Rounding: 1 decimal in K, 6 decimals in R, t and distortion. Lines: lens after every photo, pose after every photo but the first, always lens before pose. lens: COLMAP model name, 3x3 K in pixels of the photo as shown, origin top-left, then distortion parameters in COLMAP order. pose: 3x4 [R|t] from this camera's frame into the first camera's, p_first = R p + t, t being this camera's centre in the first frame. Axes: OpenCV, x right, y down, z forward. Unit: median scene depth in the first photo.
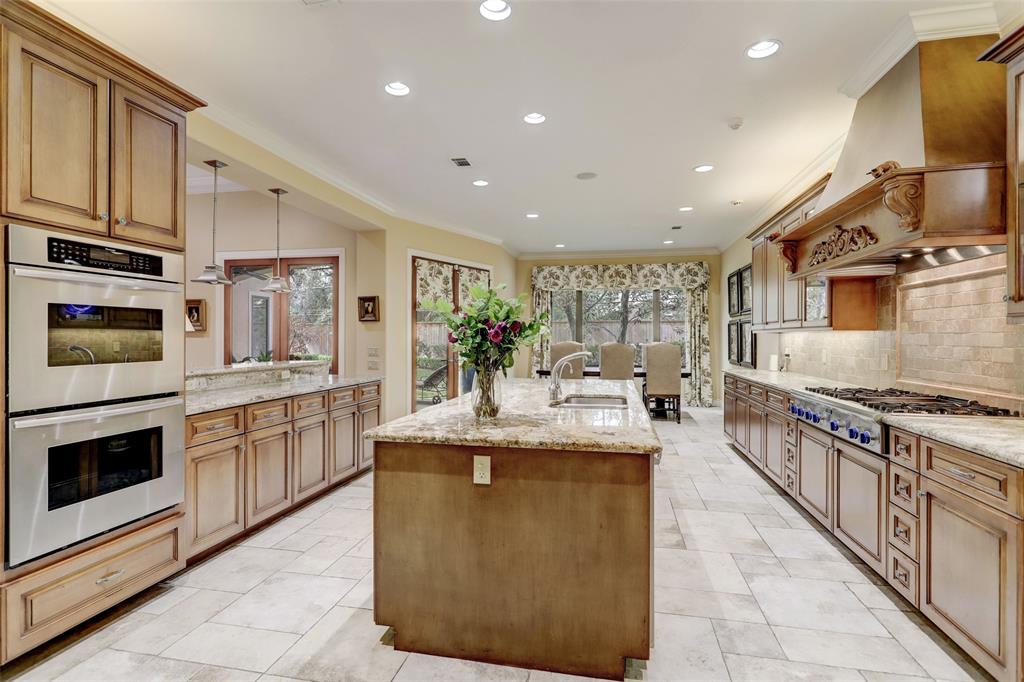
lens RADIAL K [[497.6, 0, 526.4], [0, 497.6, 337.3], [0, 0, 1]] dist [-0.002567, 0.000034]
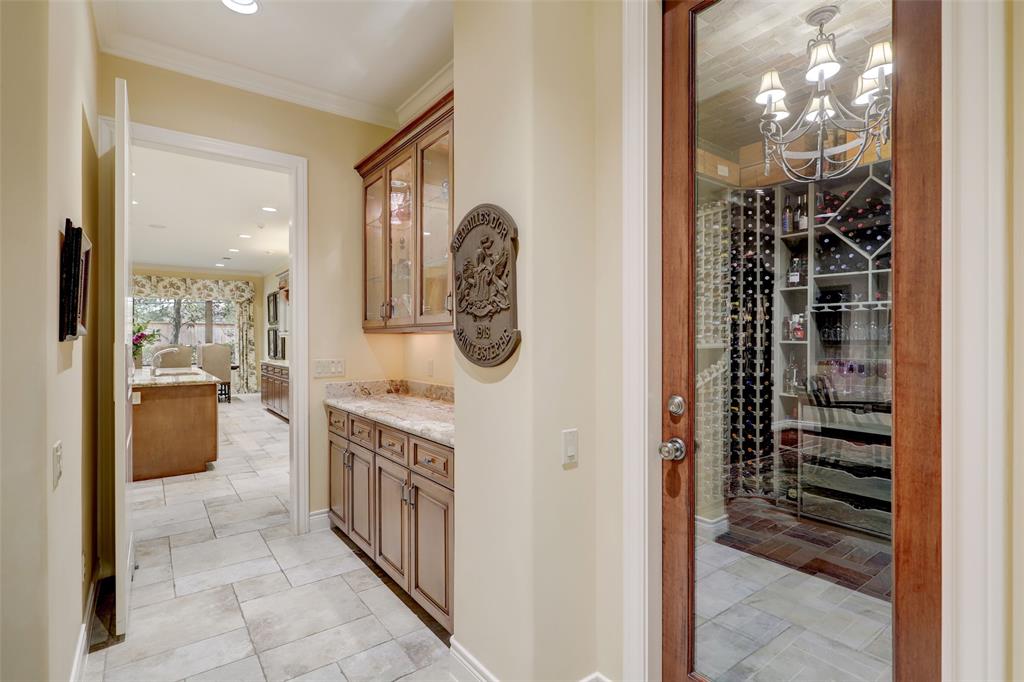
lens RADIAL K [[497.6, 0, 502.7], [0, 497.6, 341.0], [0, 0, 1]] dist [-0.002567, 0.000034]
pose [[0.697511, -0.005098, 0.716556, -0.115242], [0.001518, 0.999983, 0.005637, -0.002284], [-0.716573, -0.002844, 0.697507, -0.382835]]
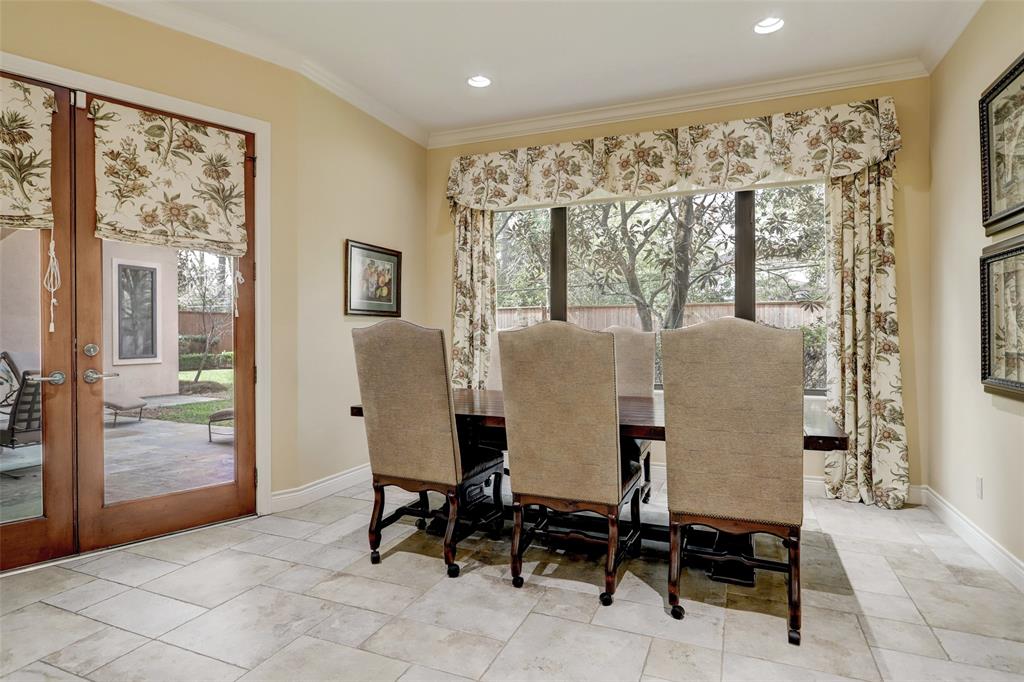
lens RADIAL K [[549.1, 0, 528.5], [0, 549.1, 336.7], [0, 0, 1]] dist [-0.011817, -0.000259]
pose [[0.980829, -0.003036, -0.194845, 0.184709], [0.004306, 0.999972, 0.006093, 0.014975], [0.194821, -0.006816, 0.980815, 0.565746]]
